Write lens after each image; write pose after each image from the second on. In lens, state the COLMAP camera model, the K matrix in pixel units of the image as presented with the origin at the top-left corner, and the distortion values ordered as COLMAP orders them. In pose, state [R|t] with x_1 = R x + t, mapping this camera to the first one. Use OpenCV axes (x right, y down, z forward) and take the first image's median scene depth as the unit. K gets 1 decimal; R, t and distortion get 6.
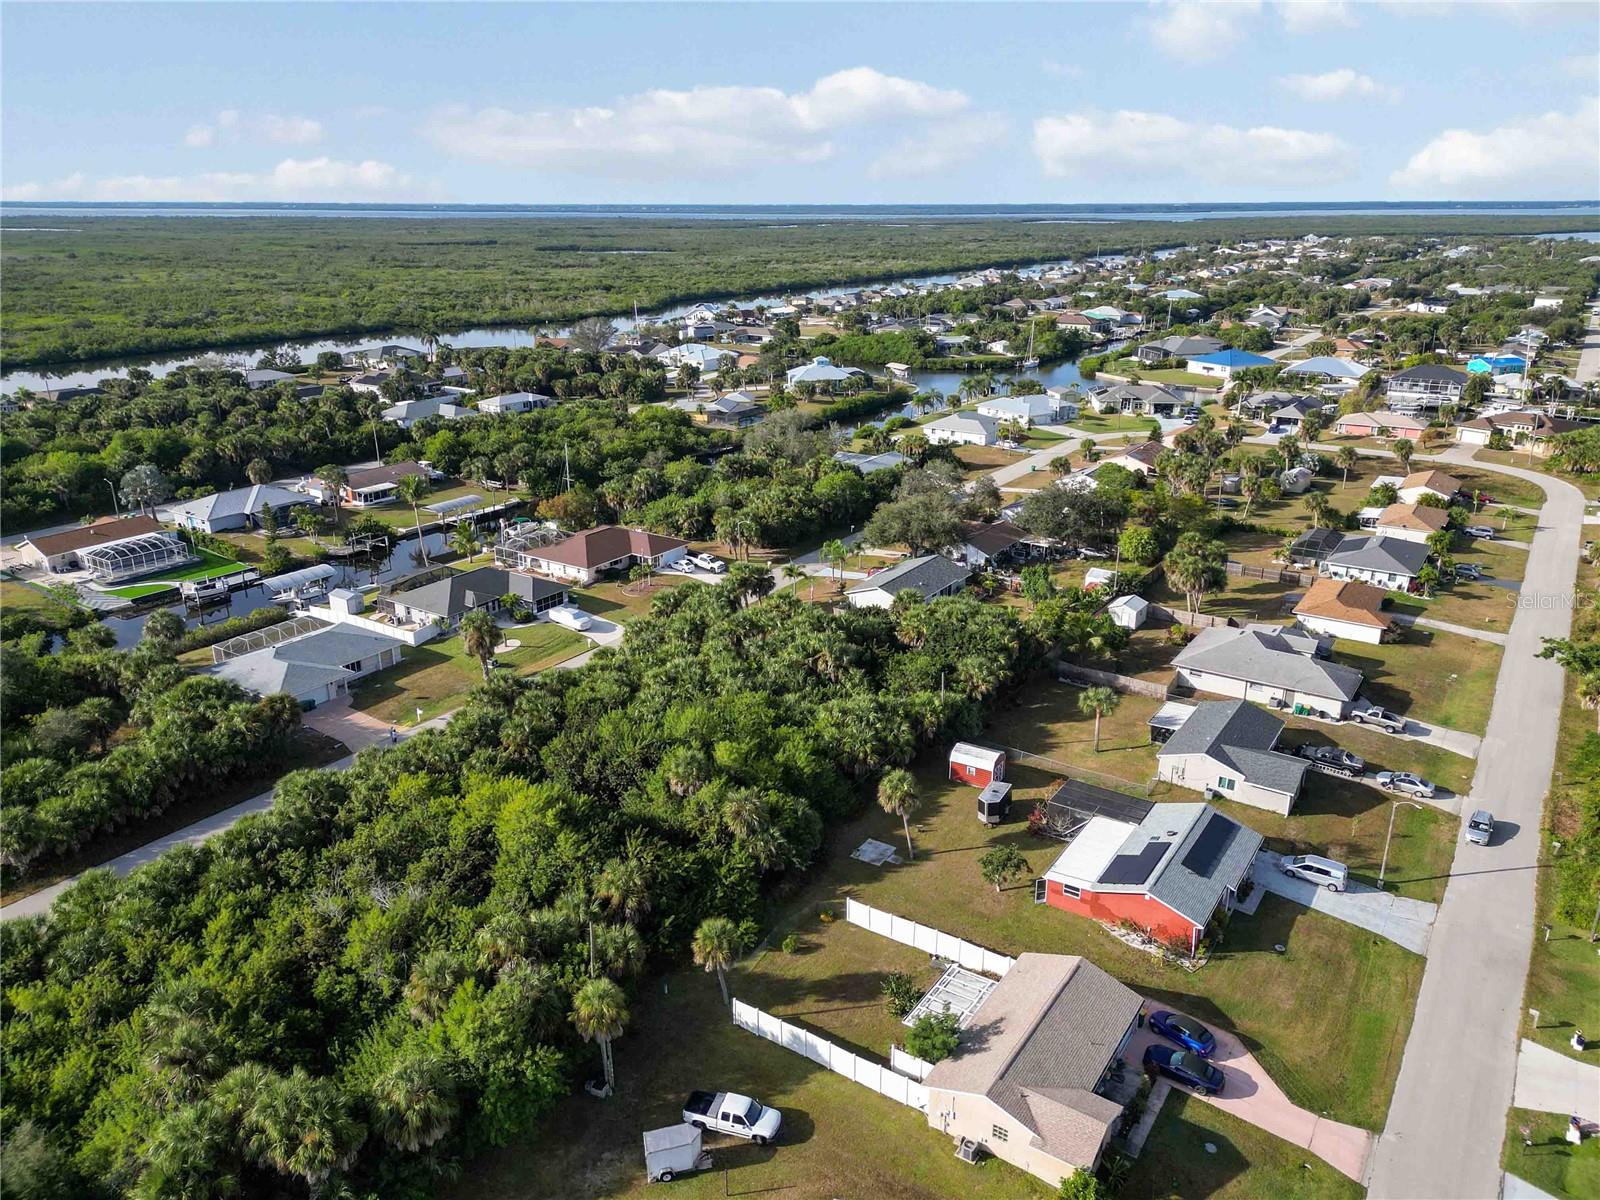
lens RADIAL K [[1135.0, 0, 800.0], [0, 1135.0, 600.0], [0, 0, 1]] dist [0.085364, -0.091335]
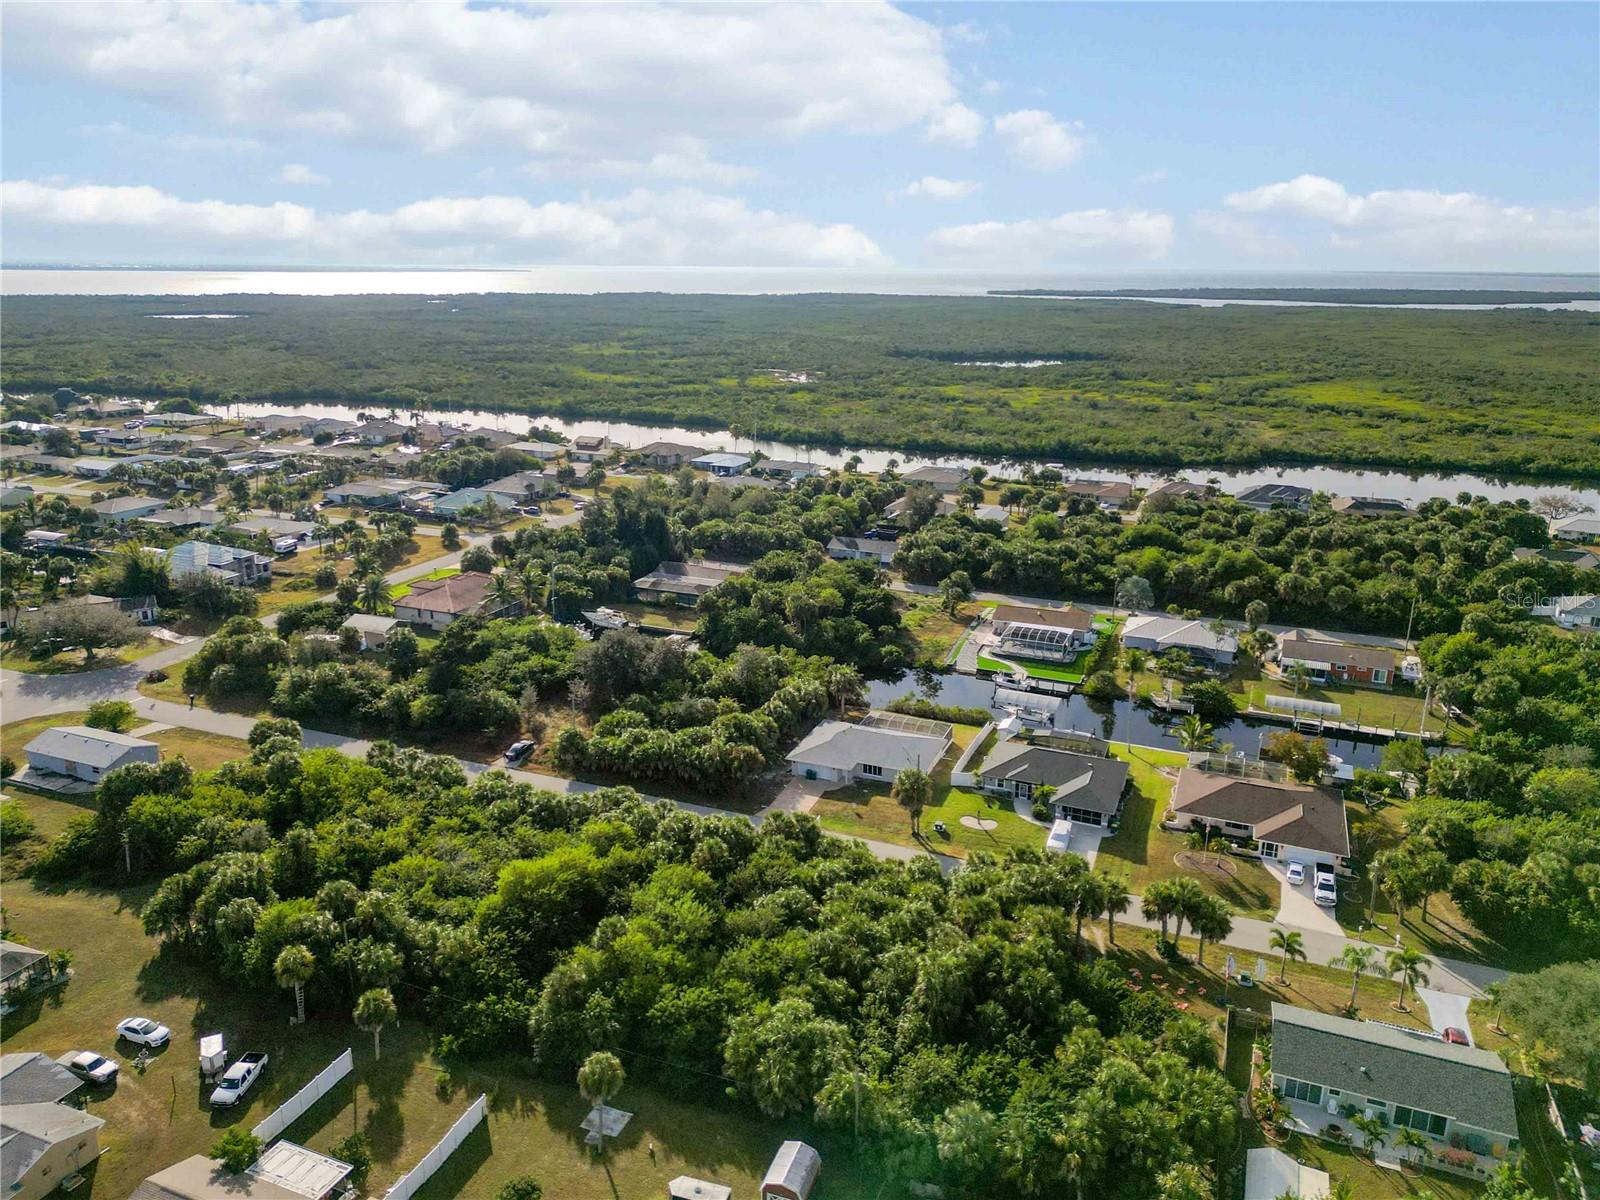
lens RADIAL K [[1129.2, 0, 798.4], [0, 1129.2, 601.3], [0, 0, 1]] dist [0.086745, -0.095121]
pose [[0.200268, 0.279890, -0.938911, 0.538673], [-0.330744, 0.921382, 0.204117, -0.263483], [0.922226, 0.269661, 0.277095, 0.469960]]
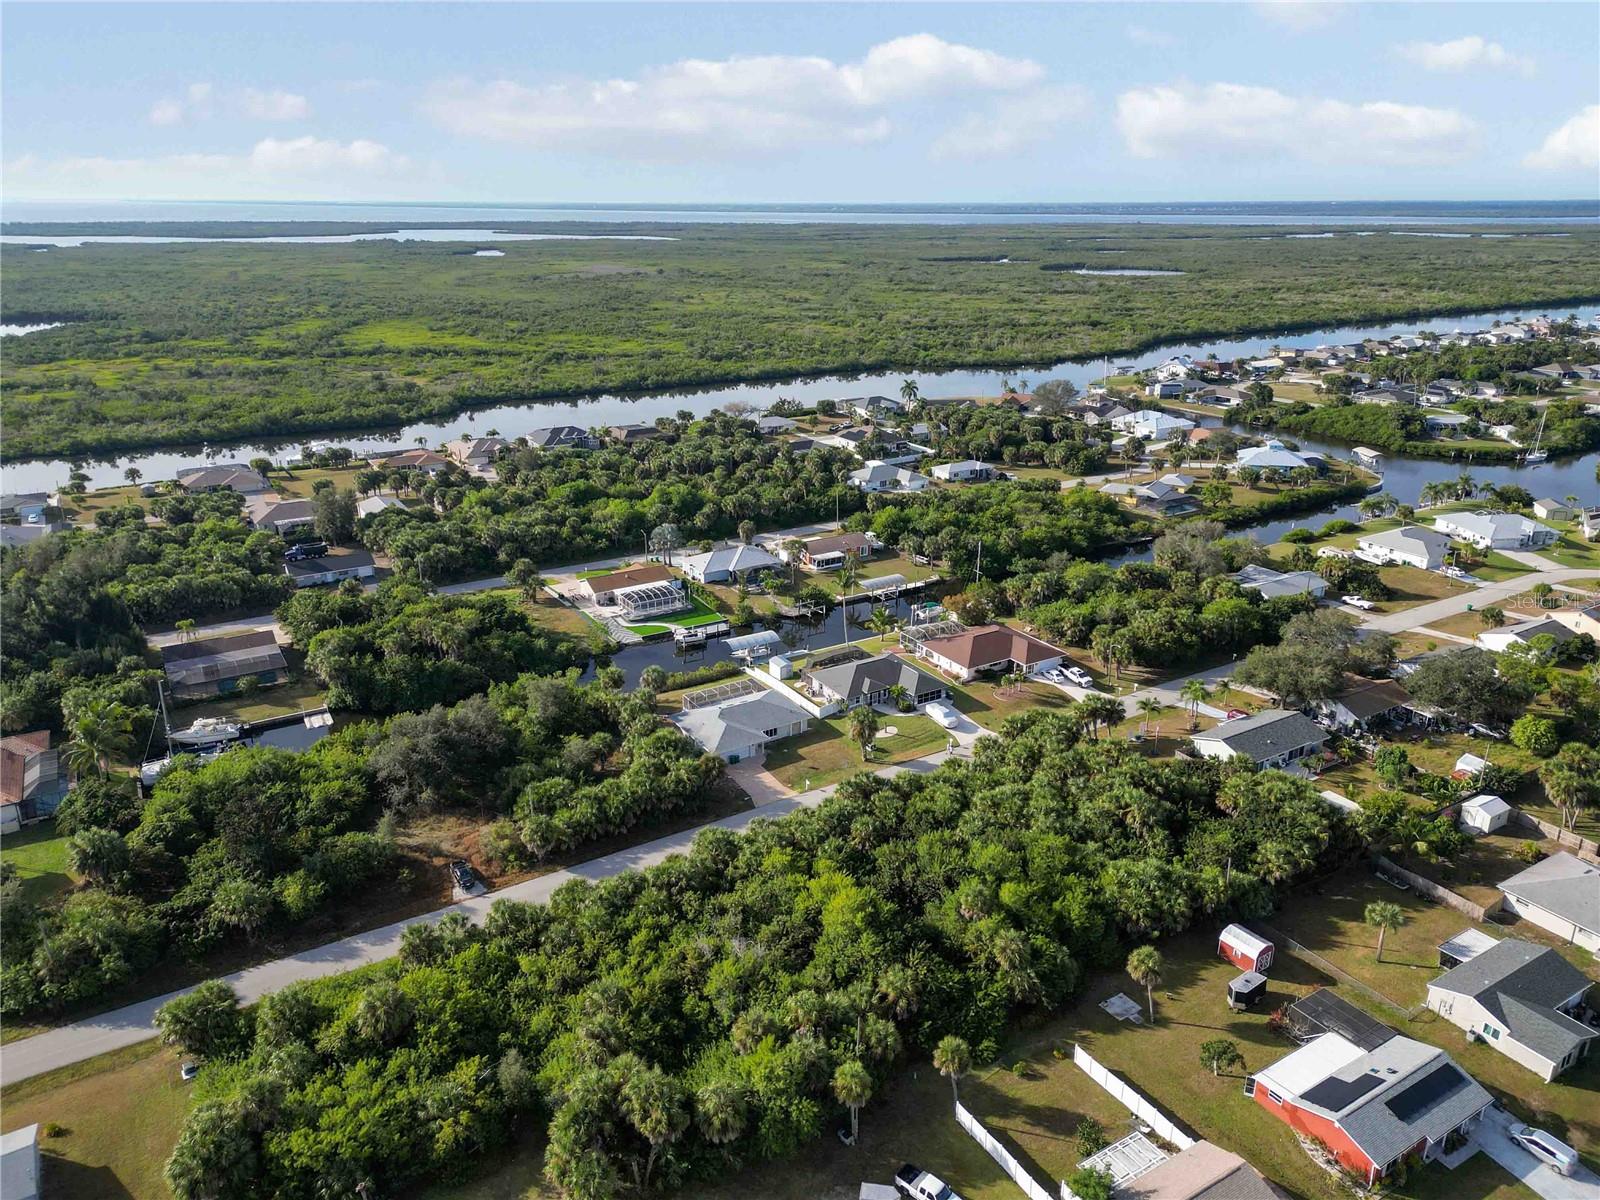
lens RADIAL K [[1108.9, 0, 798.5], [0, 1108.9, 607.5], [0, 0, 1]] dist [0.082653, -0.092505]
pose [[0.908840, 0.143623, -0.391640, 0.097421], [-0.137624, 0.989528, 0.043510, -0.119838], [0.393788, 0.014355, 0.919089, -0.131323]]
